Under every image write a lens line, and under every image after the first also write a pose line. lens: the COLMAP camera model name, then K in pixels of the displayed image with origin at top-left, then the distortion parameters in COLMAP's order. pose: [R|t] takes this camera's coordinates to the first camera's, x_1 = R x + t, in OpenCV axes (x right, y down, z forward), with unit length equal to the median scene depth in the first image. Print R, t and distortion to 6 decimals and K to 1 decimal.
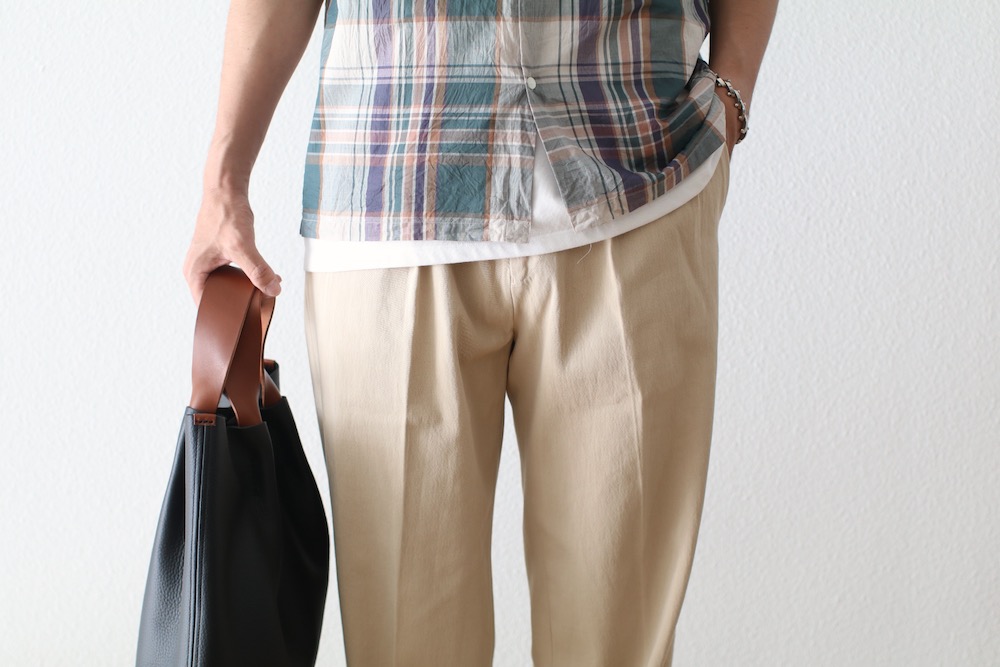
lens RADIAL K [[2304.3, 0, 506.5], [0, 2304.3, 329.8], [0, 0, 1]] dist [-0.128576, 0.000000]
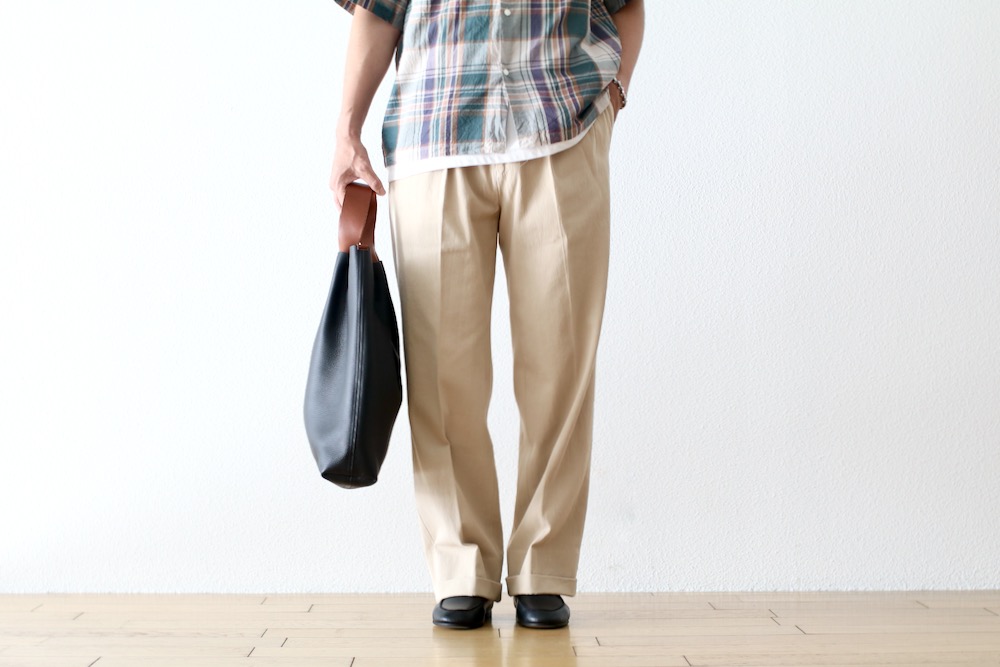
lens RADIAL K [[2304.3, 0, 502.5], [0, 2304.3, 334.9], [0, 0, 1]] dist [-0.128576, 0.000000]
pose [[0.999789, -0.003623, -0.020231, 0.044511], [0.000859, 0.990849, -0.134971, 0.362269], [0.020535, 0.134925, 0.990643, -0.860825]]
